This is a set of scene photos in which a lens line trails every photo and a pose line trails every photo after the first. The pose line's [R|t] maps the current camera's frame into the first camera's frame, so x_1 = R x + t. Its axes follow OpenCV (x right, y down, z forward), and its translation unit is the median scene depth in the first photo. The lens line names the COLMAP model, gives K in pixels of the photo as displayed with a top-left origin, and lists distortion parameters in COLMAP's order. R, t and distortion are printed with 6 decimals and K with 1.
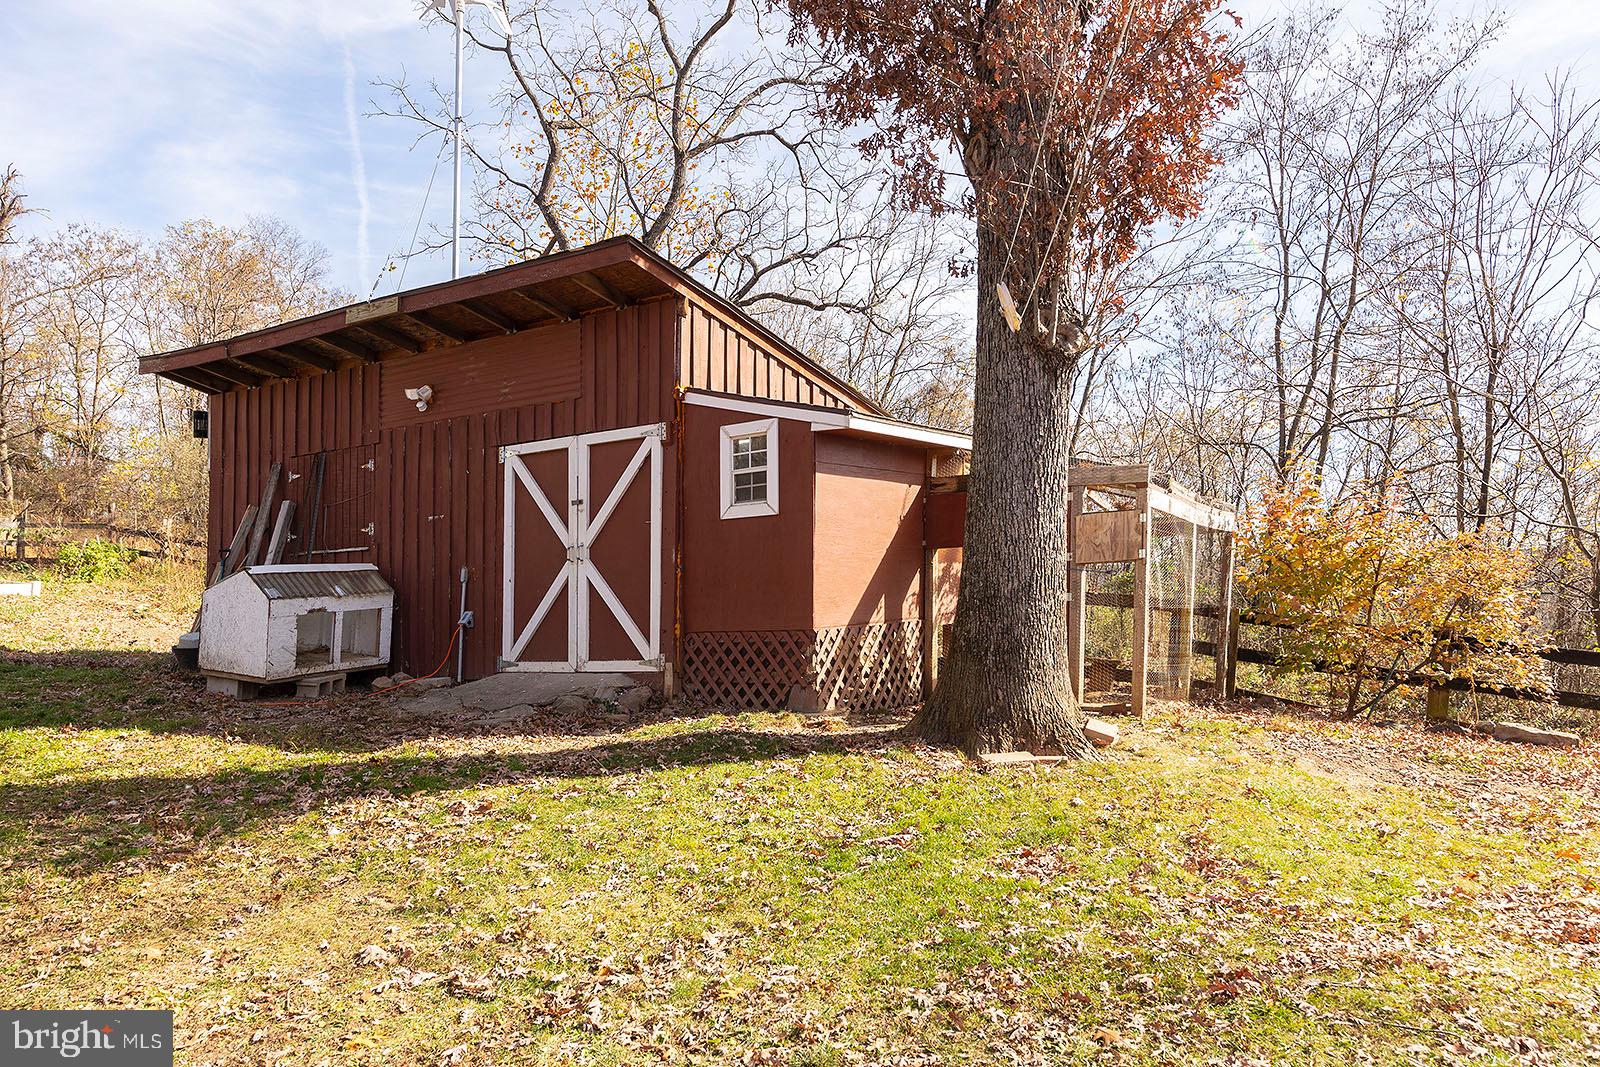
lens RADIAL K [[1094.1, 0, 916.3], [0, 1094.1, 525.8], [0, 0, 1]] dist [0.004008, 0.000837]
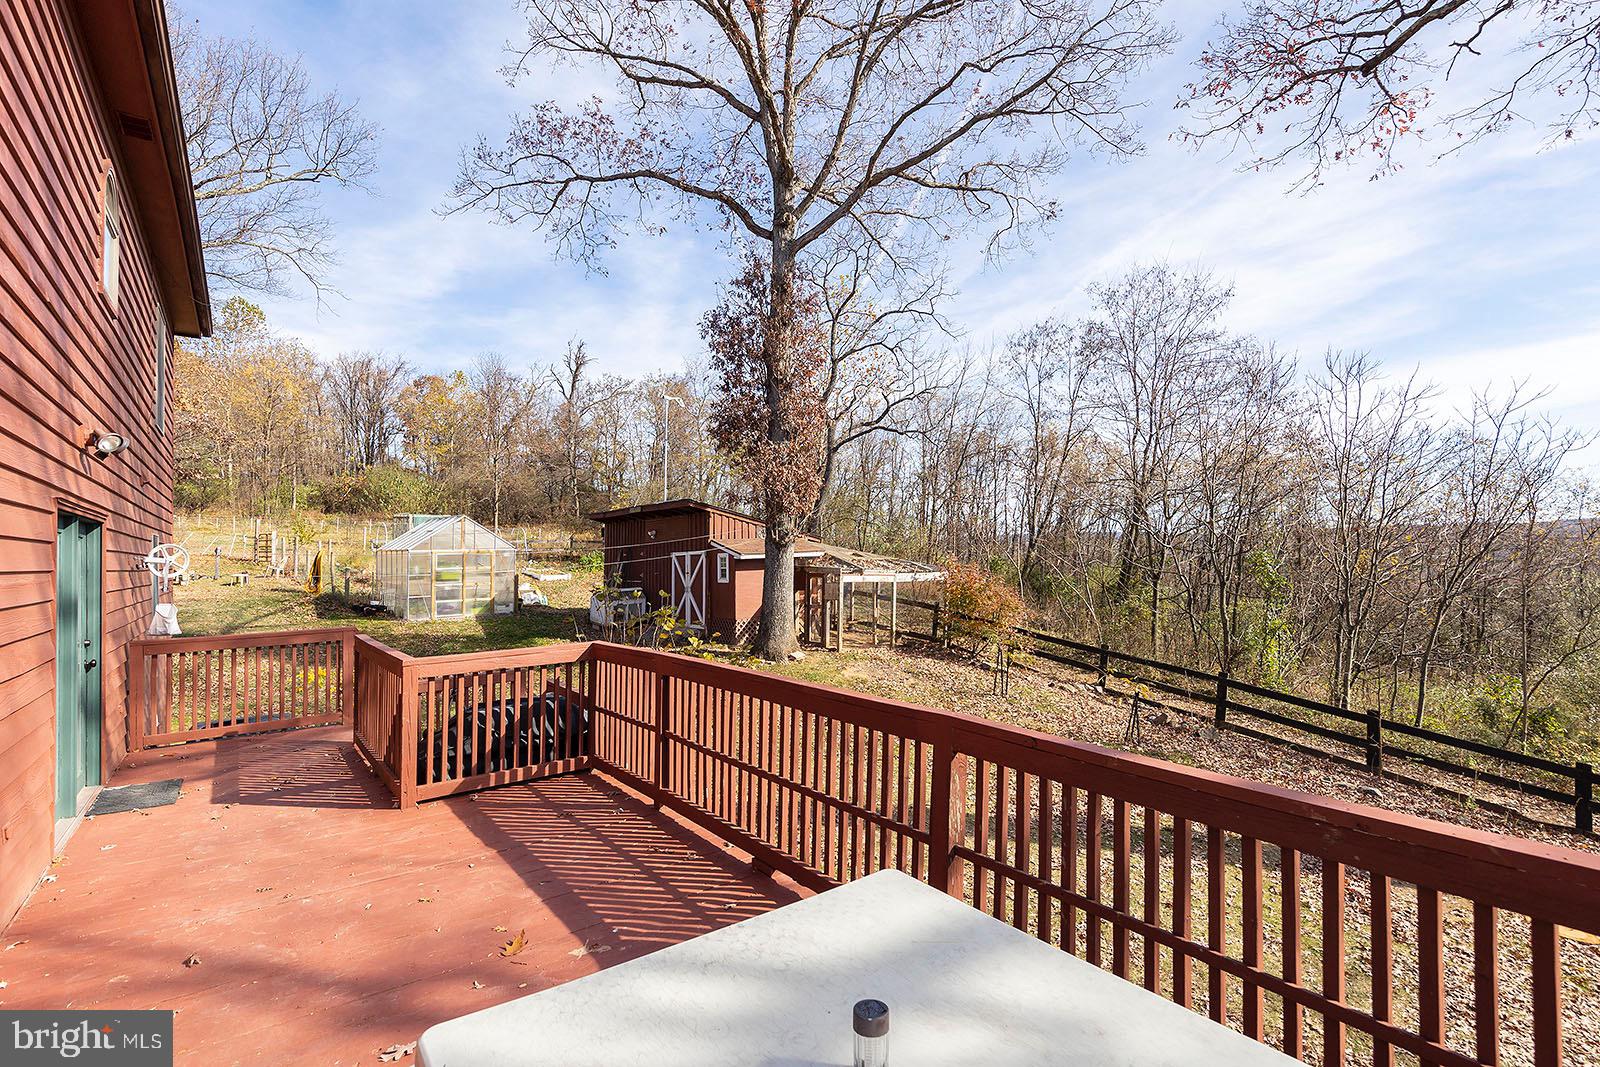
lens RADIAL K [[804.5, 0, 878.5], [0, 804.5, 502.8], [0, 0, 1]] dist [0.001168, -0.000062]
pose [[0.938470, -0.005928, -0.345311, 1.096310], [0.008288, 0.999951, 0.005358, -0.253580], [0.345262, -0.007891, 0.938473, -1.063448]]
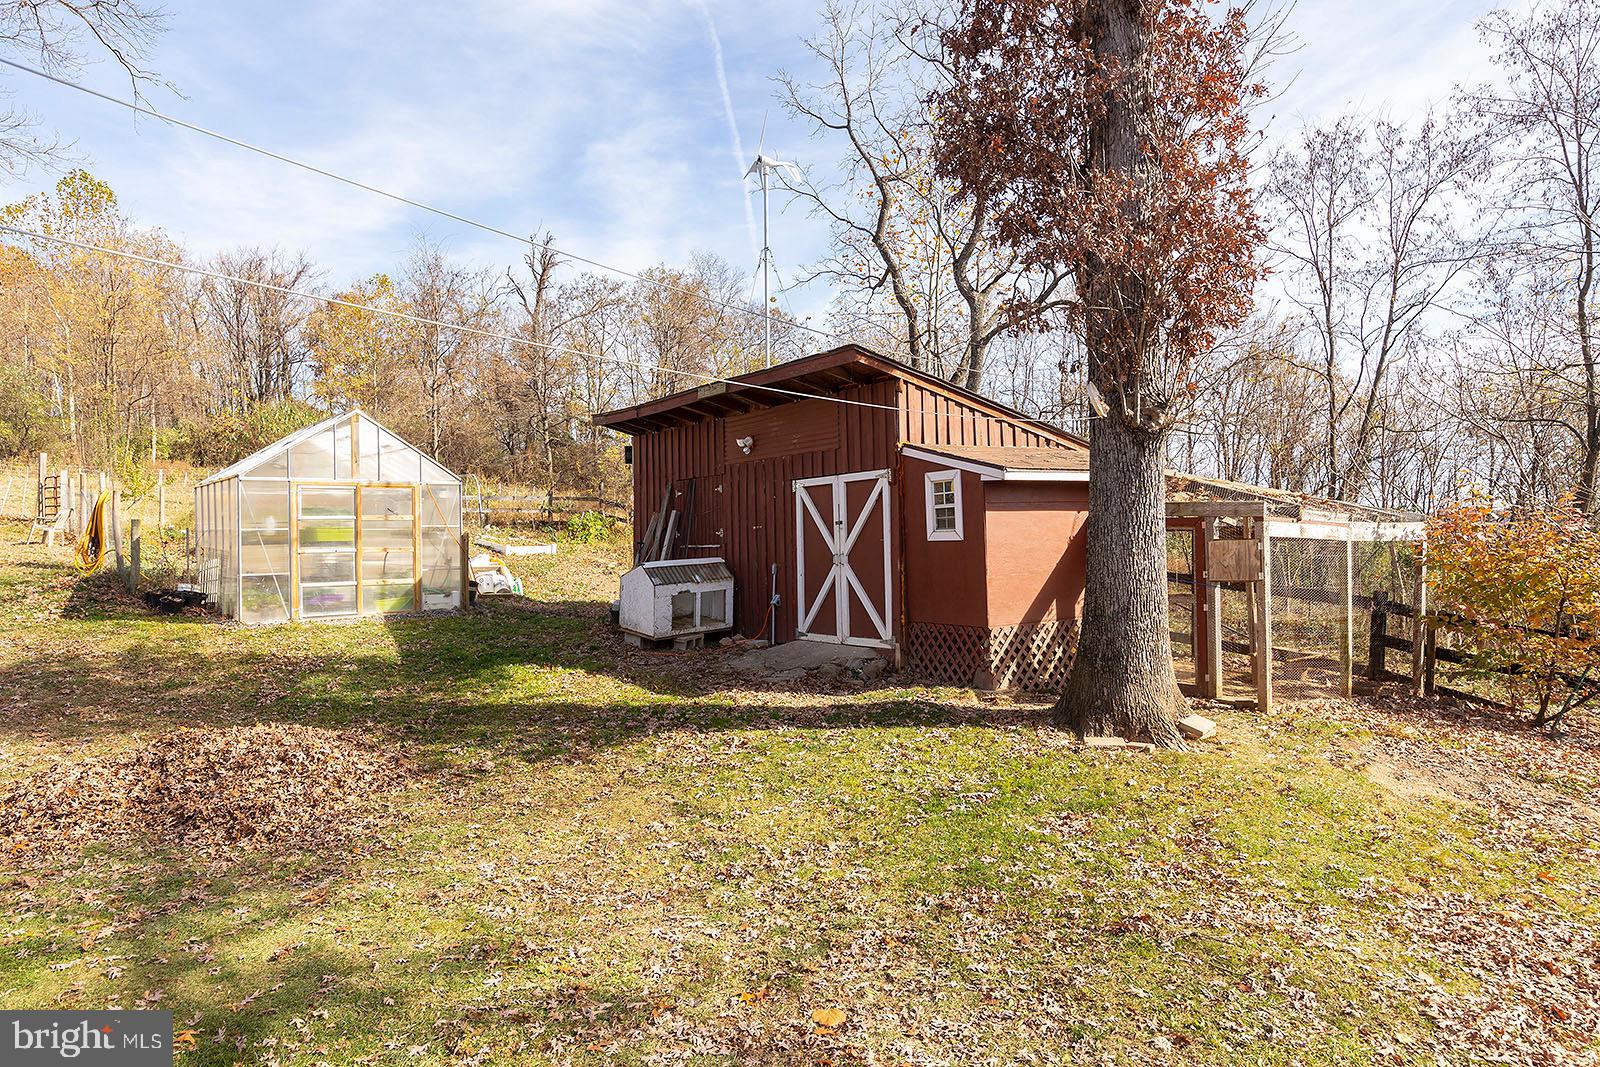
lens RADIAL K [[996.7, 0, 858.4], [0, 996.7, 533.0], [0, 0, 1]] dist [0.001293, 0.001666]
pose [[0.920825, 0.015657, -0.389661, 0.221848], [0.008487, 0.998152, 0.060165, -0.092446], [0.389883, -0.058708, 0.918991, -0.167927]]
